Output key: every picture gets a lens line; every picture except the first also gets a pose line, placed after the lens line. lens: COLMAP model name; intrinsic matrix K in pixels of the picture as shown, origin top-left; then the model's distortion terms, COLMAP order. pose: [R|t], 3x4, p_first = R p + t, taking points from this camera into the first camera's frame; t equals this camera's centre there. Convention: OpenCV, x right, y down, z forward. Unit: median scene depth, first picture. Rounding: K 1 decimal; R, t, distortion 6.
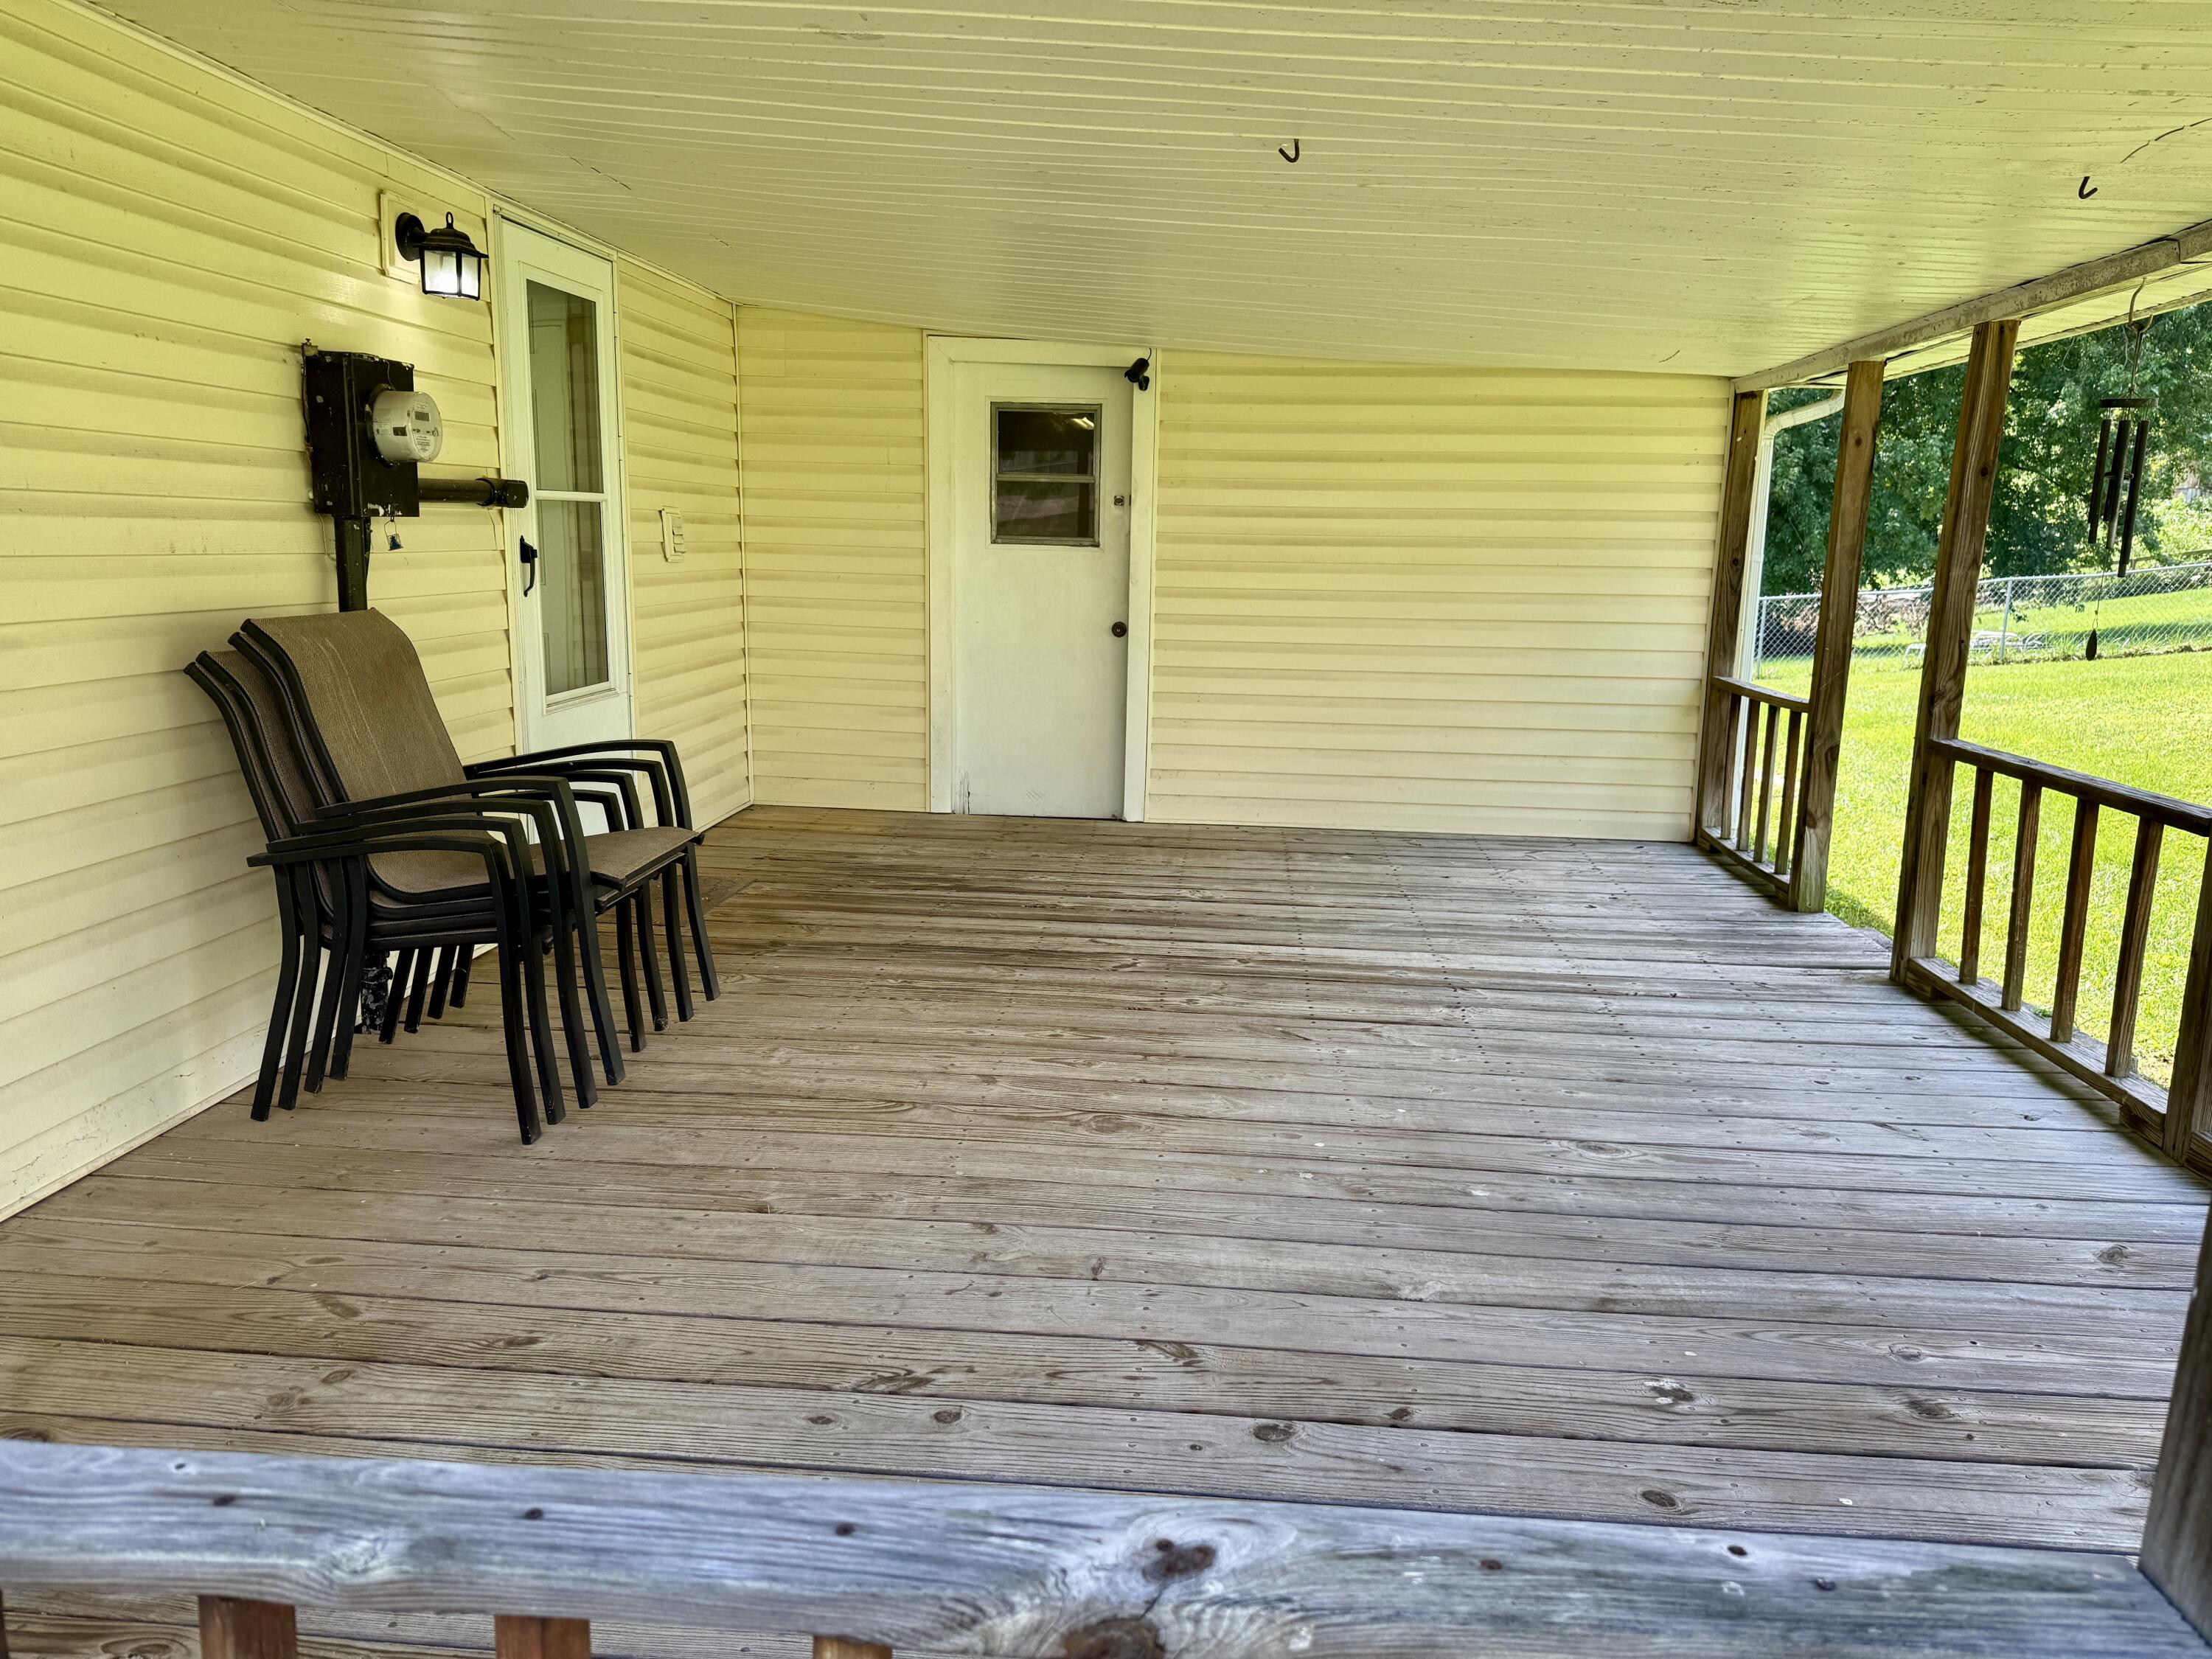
lens RADIAL K [[1555.1, 0, 1111.9], [0, 1555.1, 833.3], [0, 0, 1]] dist [0.029834, -0.038899]
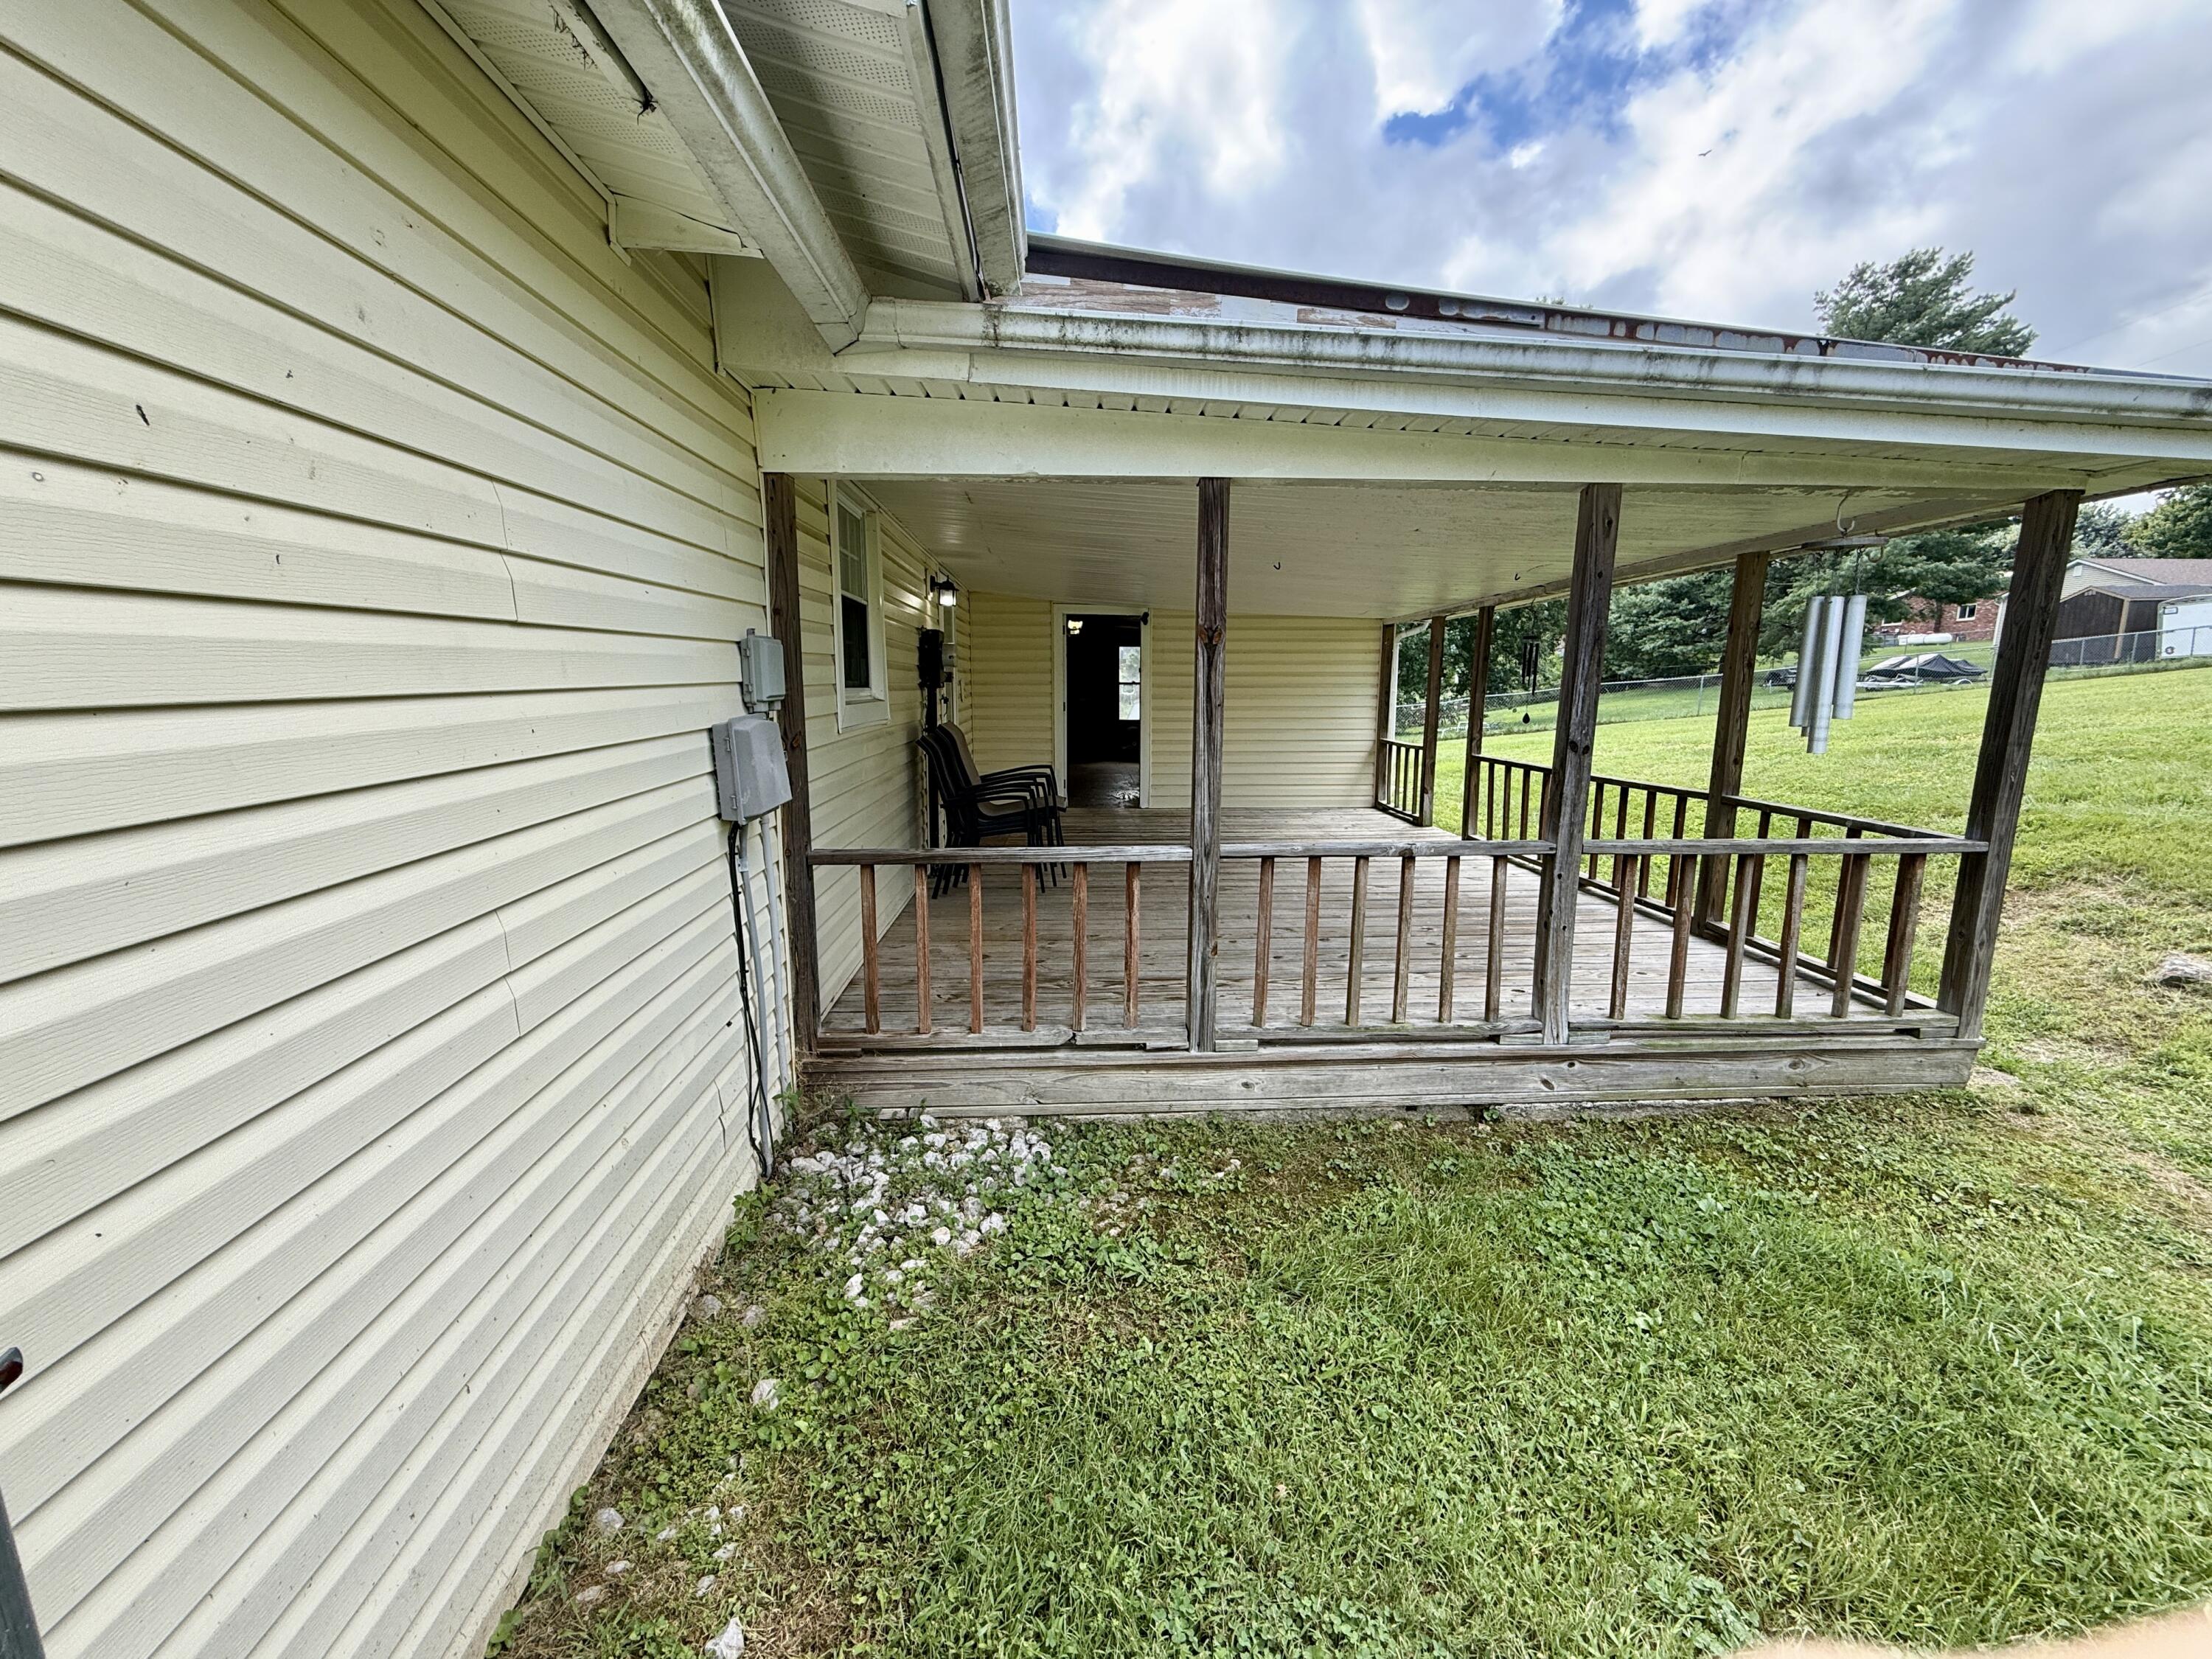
lens RADIAL K [[883.4, 0, 1120.8], [0, 883.4, 822.8], [0, 0, 1]] dist [-0.006447, 0.001898]
pose [[0.990628, -0.040170, 0.130548, -0.247222], [0.043722, 0.998744, -0.024454, 0.057477], [-0.129402, 0.029933, 0.991140, -0.384959]]
